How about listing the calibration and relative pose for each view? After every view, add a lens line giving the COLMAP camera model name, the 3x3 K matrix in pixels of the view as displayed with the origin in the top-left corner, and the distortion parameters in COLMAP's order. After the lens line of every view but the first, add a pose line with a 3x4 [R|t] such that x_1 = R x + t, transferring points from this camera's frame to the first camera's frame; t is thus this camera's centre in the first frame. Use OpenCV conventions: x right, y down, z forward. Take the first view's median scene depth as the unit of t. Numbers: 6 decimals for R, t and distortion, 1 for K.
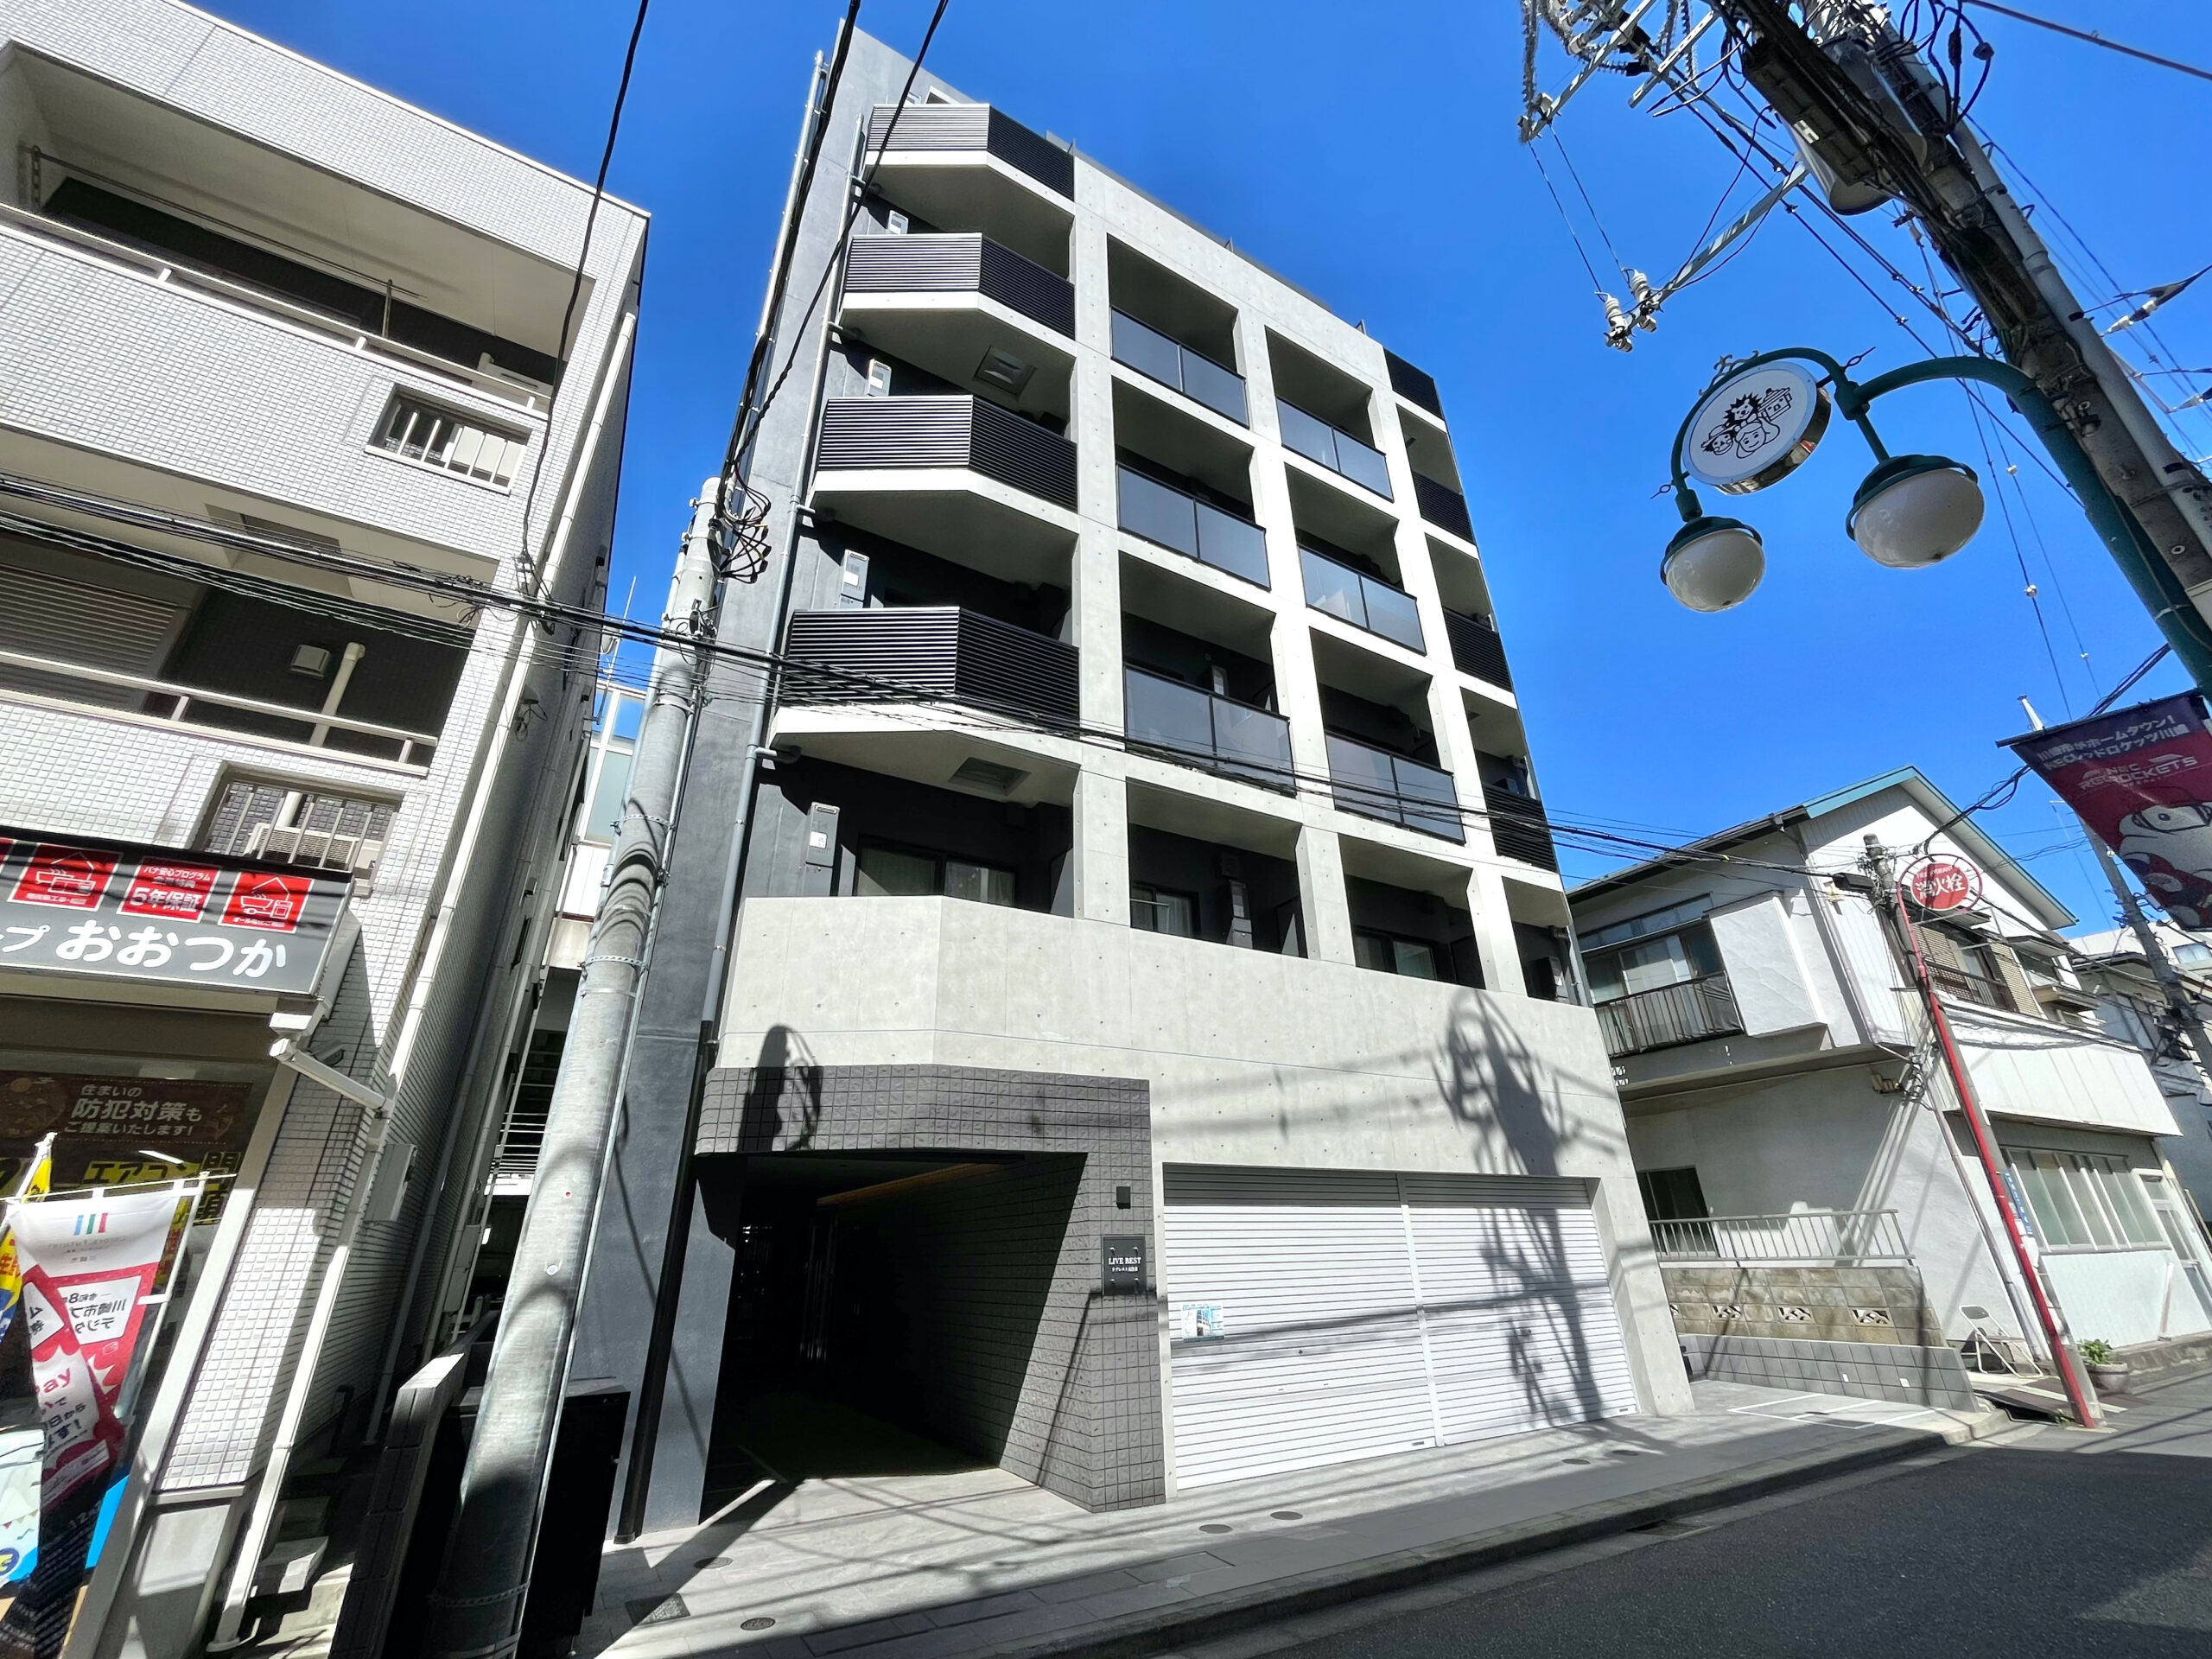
lens RADIAL K [[912.4, 0, 1110.7], [0, 912.4, 819.3], [0, 0, 1]] dist [-0.010041, 0.000083]
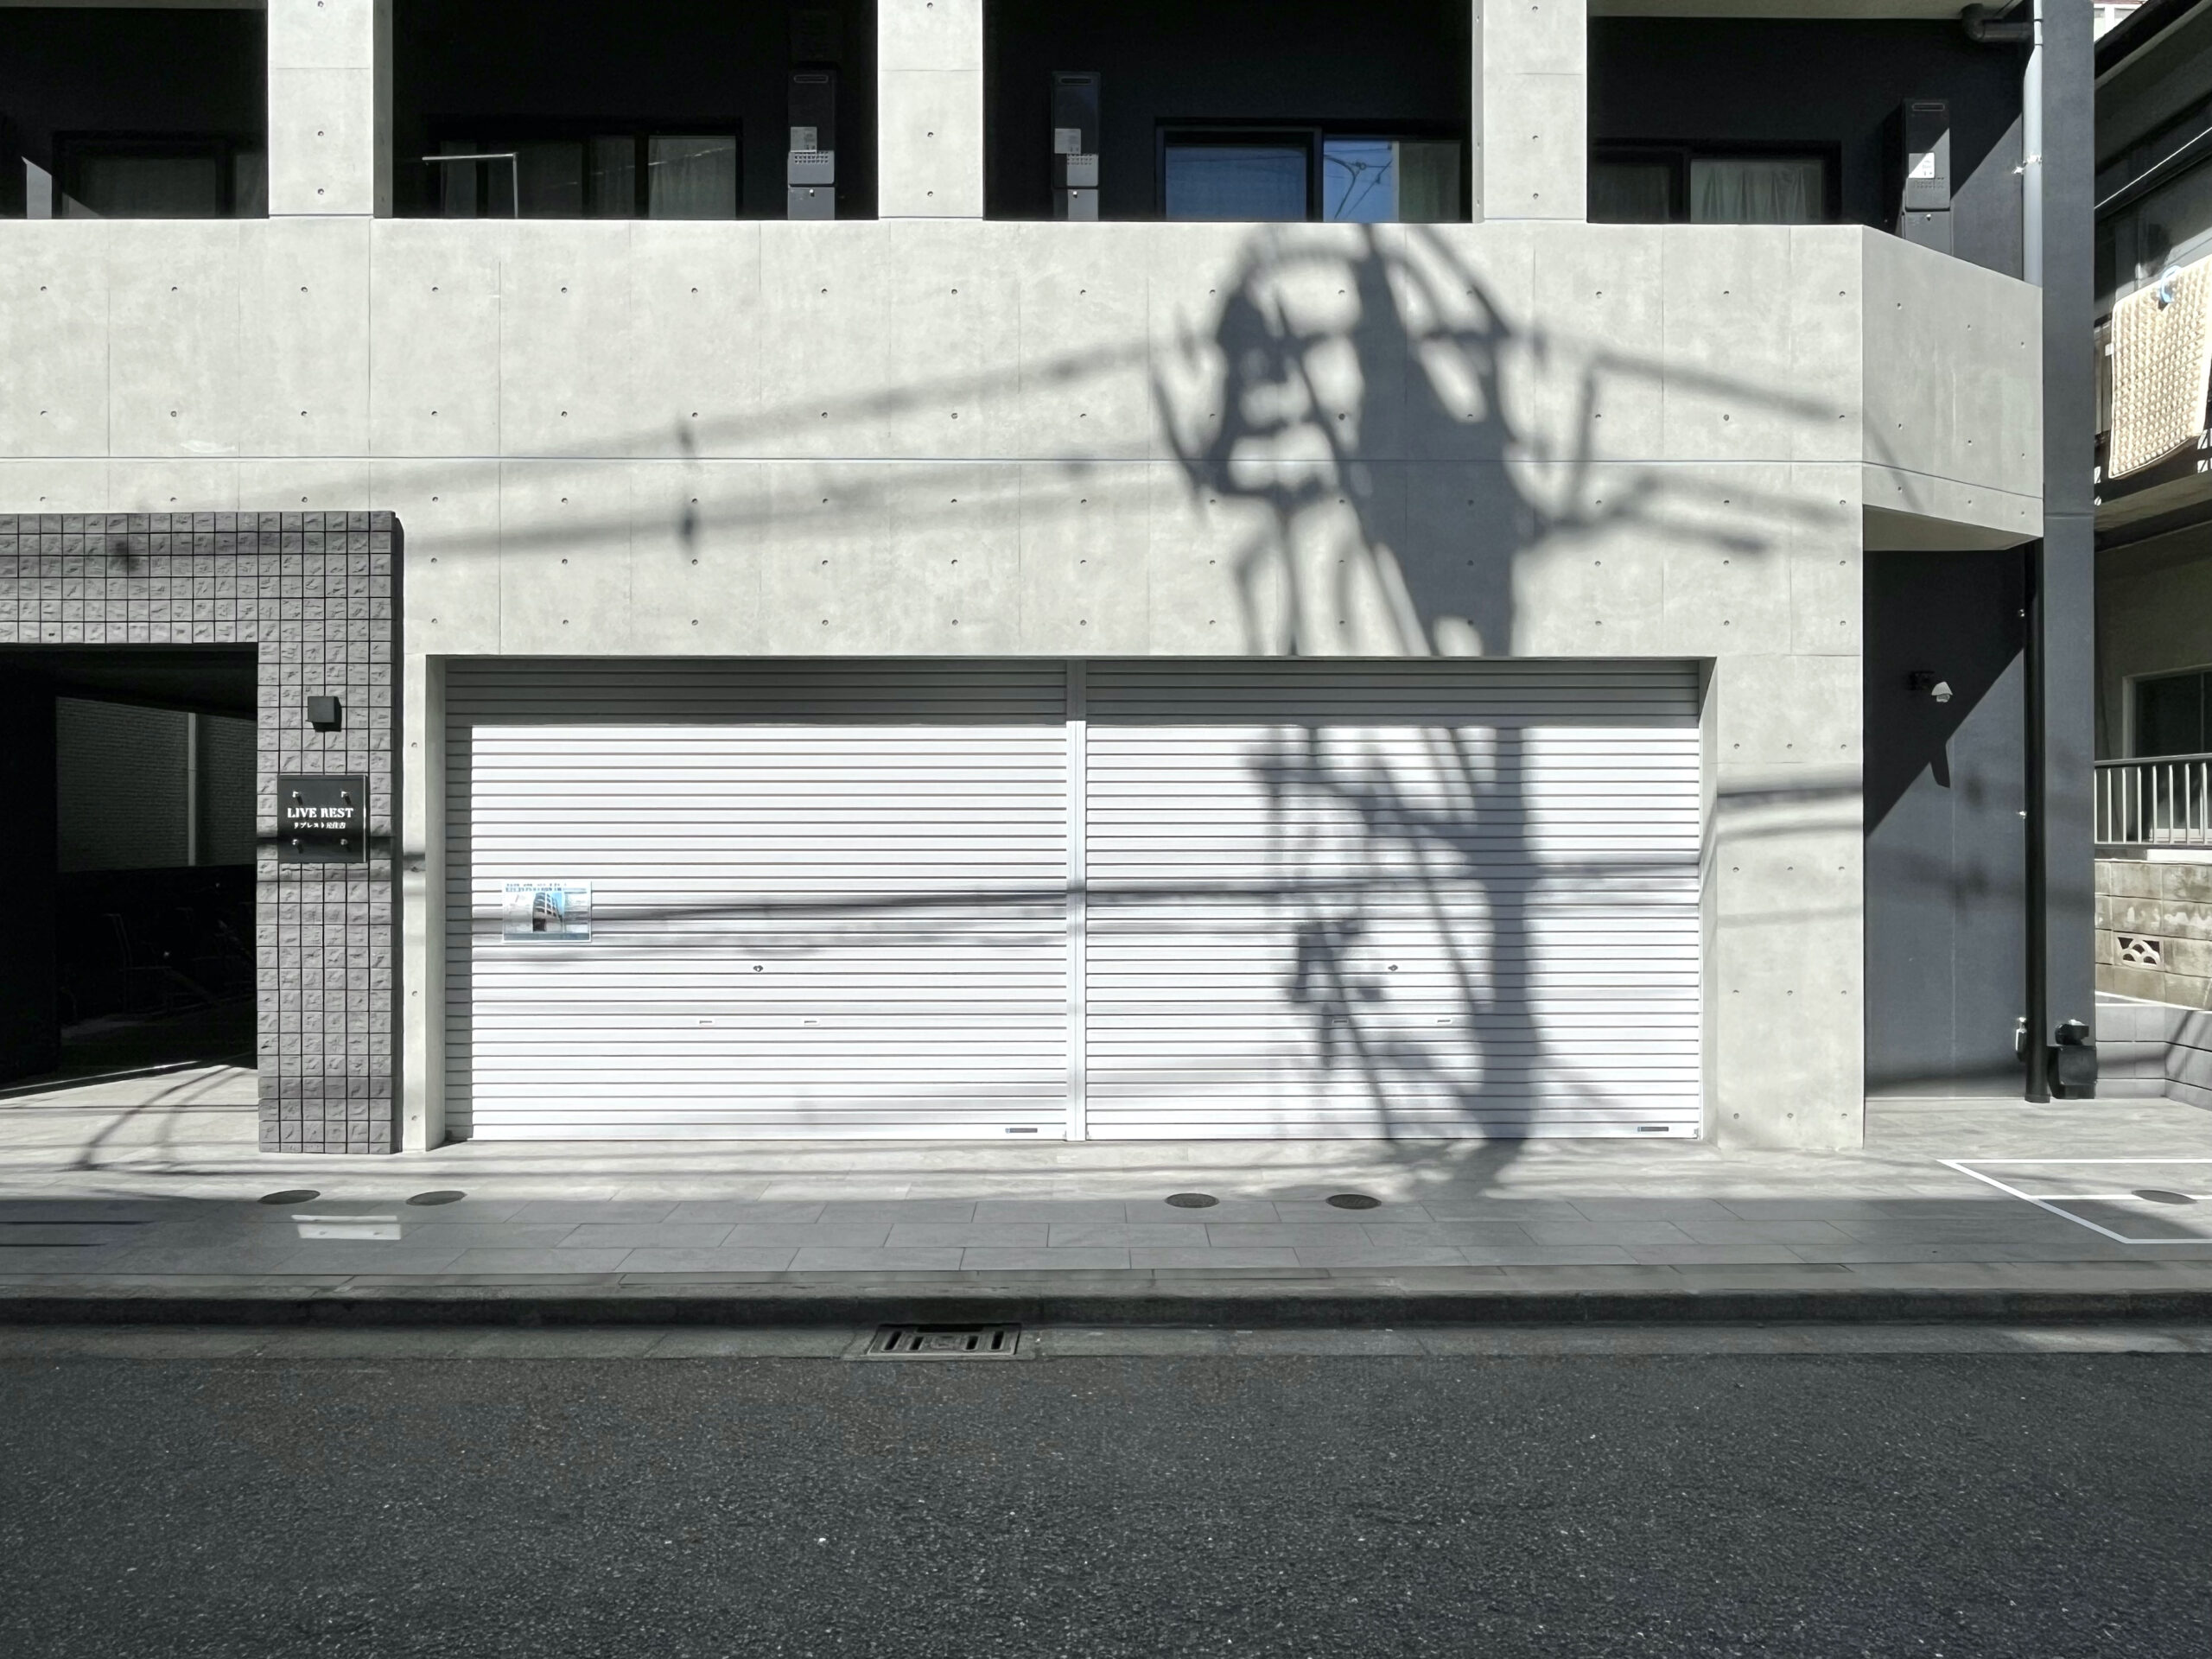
lens RADIAL K [[1415.0, 0, 1063.5], [0, 1415.0, 844.1], [0, 0, 1]] dist [-0.008730, 0.004635]
pose [[0.866852, 0.024074, -0.497985, 0.667008], [0.203972, 0.894293, 0.398291, 0.173399], [0.454932, -0.446834, 0.770309, 0.365286]]
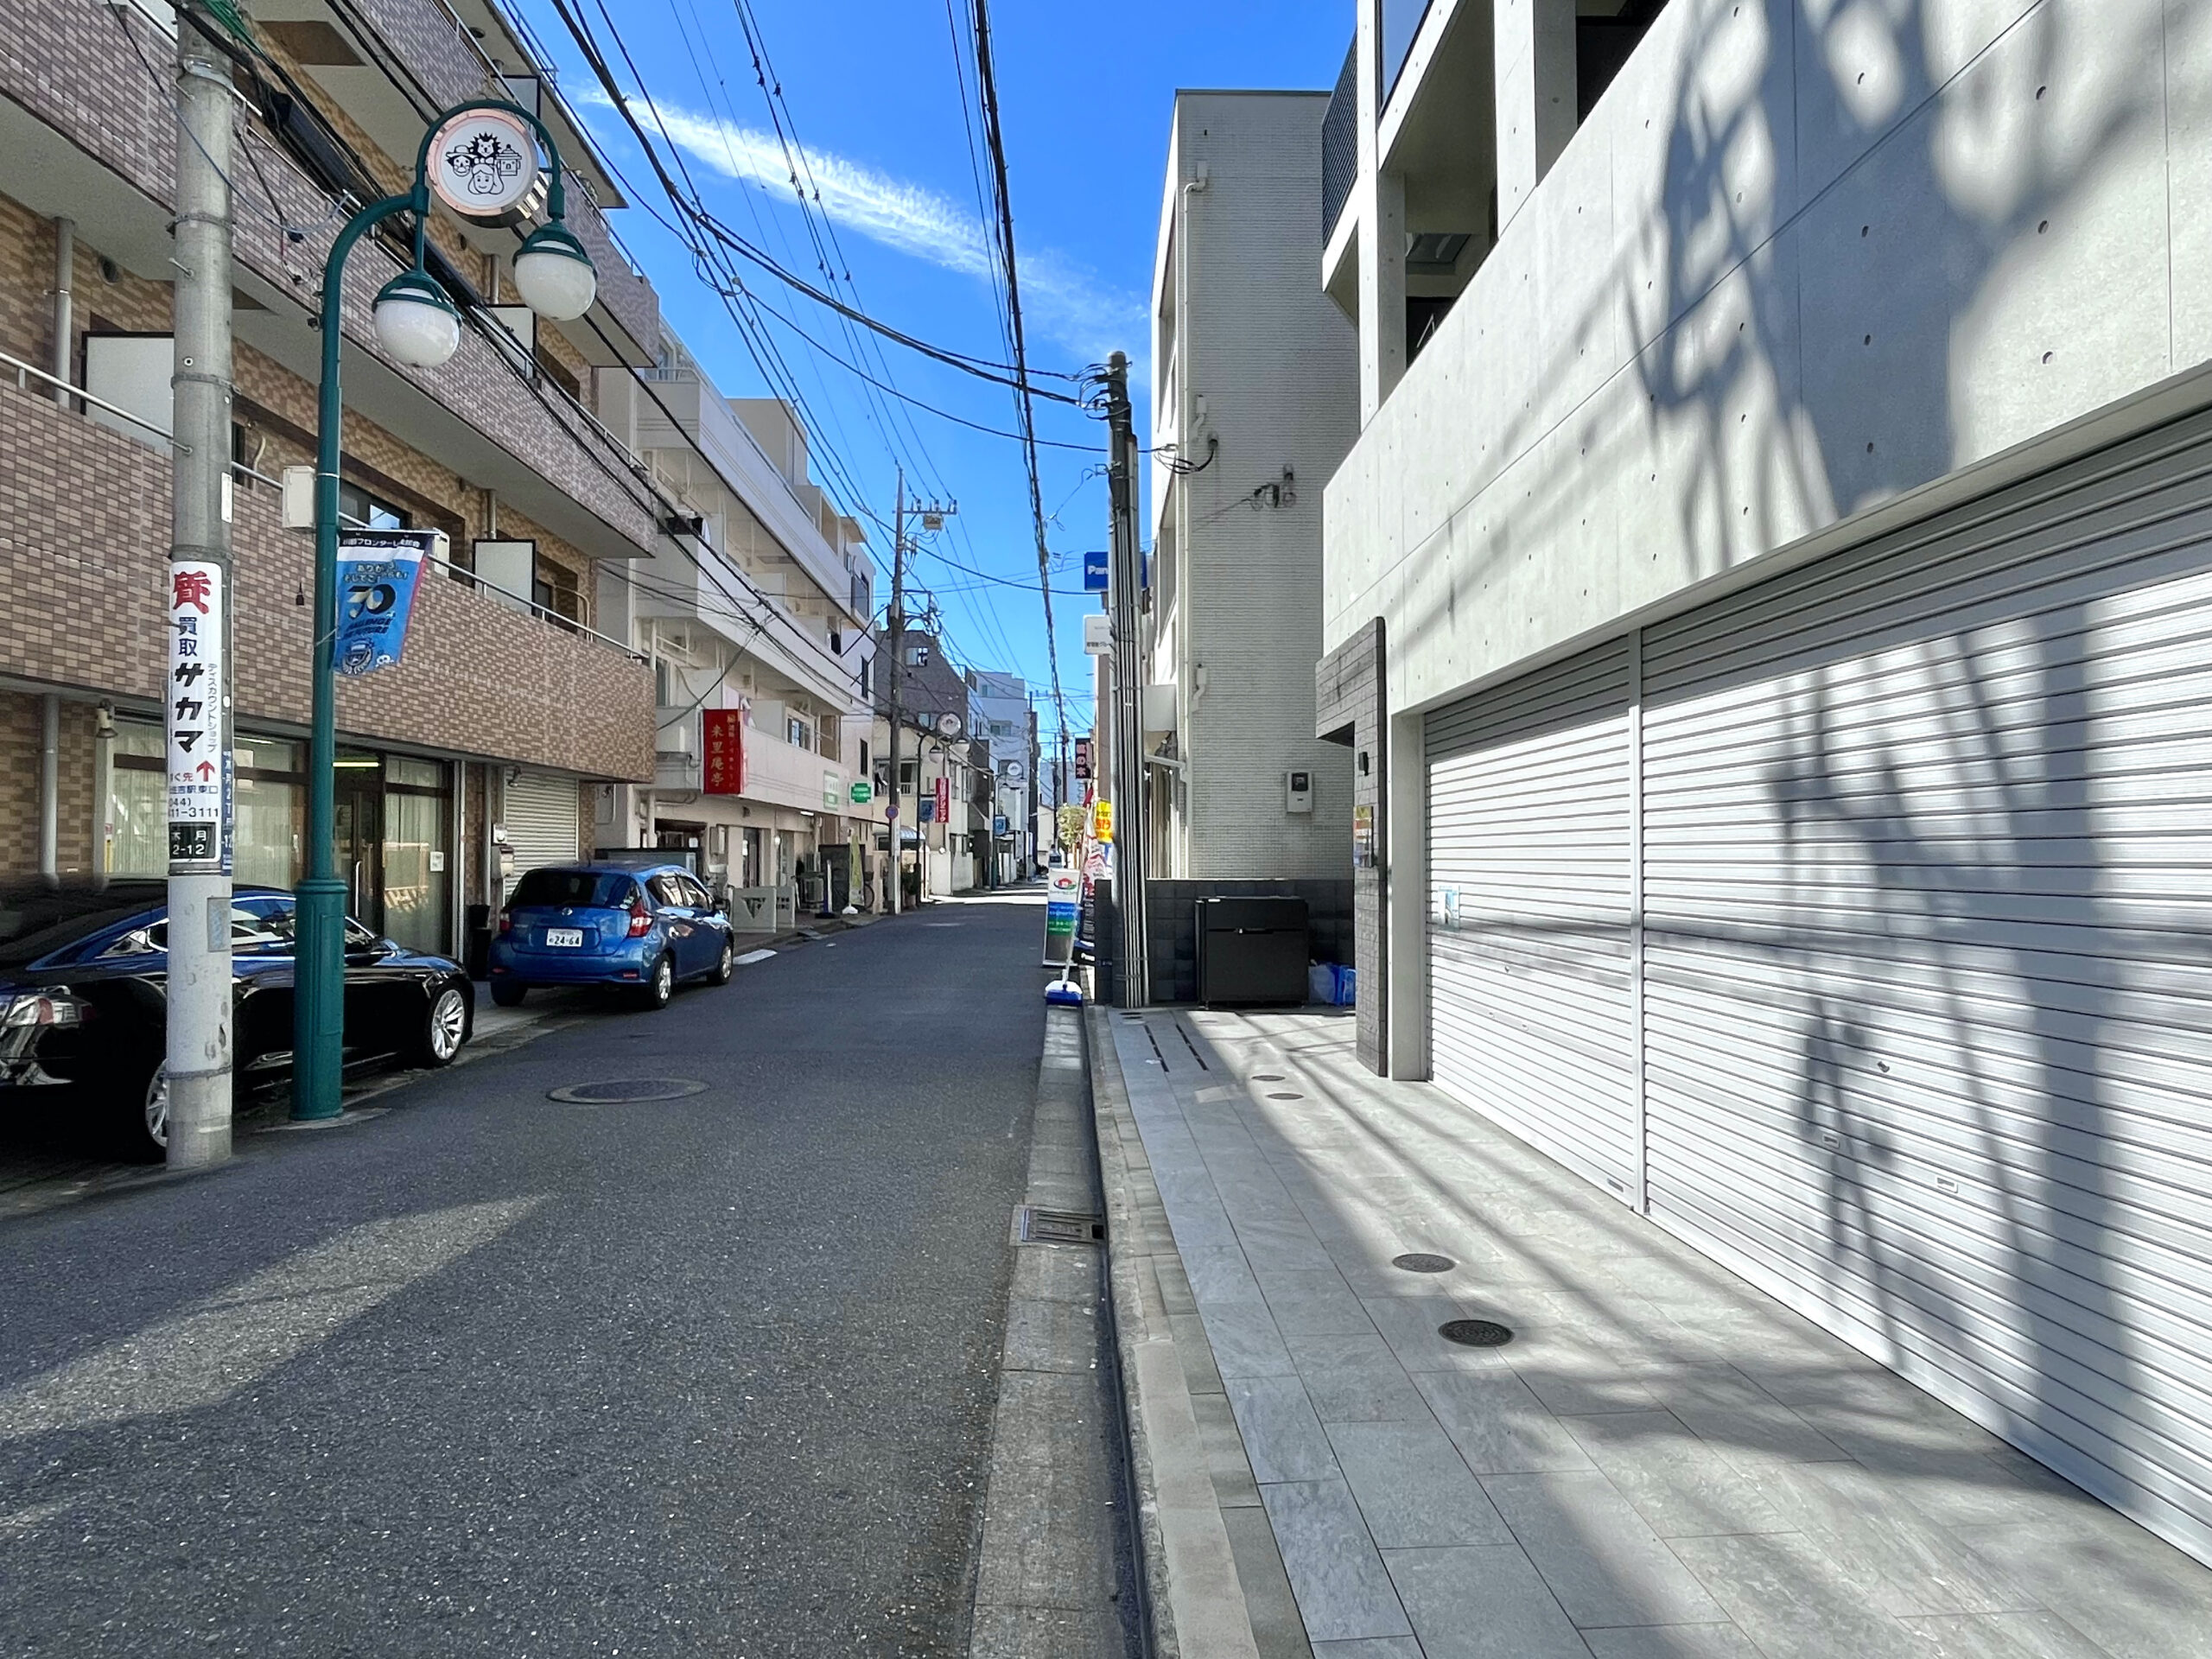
lens RADIAL K [[1278.4, 0, 1148.7], [0, 1278.4, 813.5], [0, 0, 1]] dist [-0.008260, 0.004924]
pose [[-0.445415, -0.010796, -0.895259, 0.884048], [0.401634, 0.891263, -0.210571, 0.482508], [0.800185, -0.453358, -0.392646, 0.979501]]
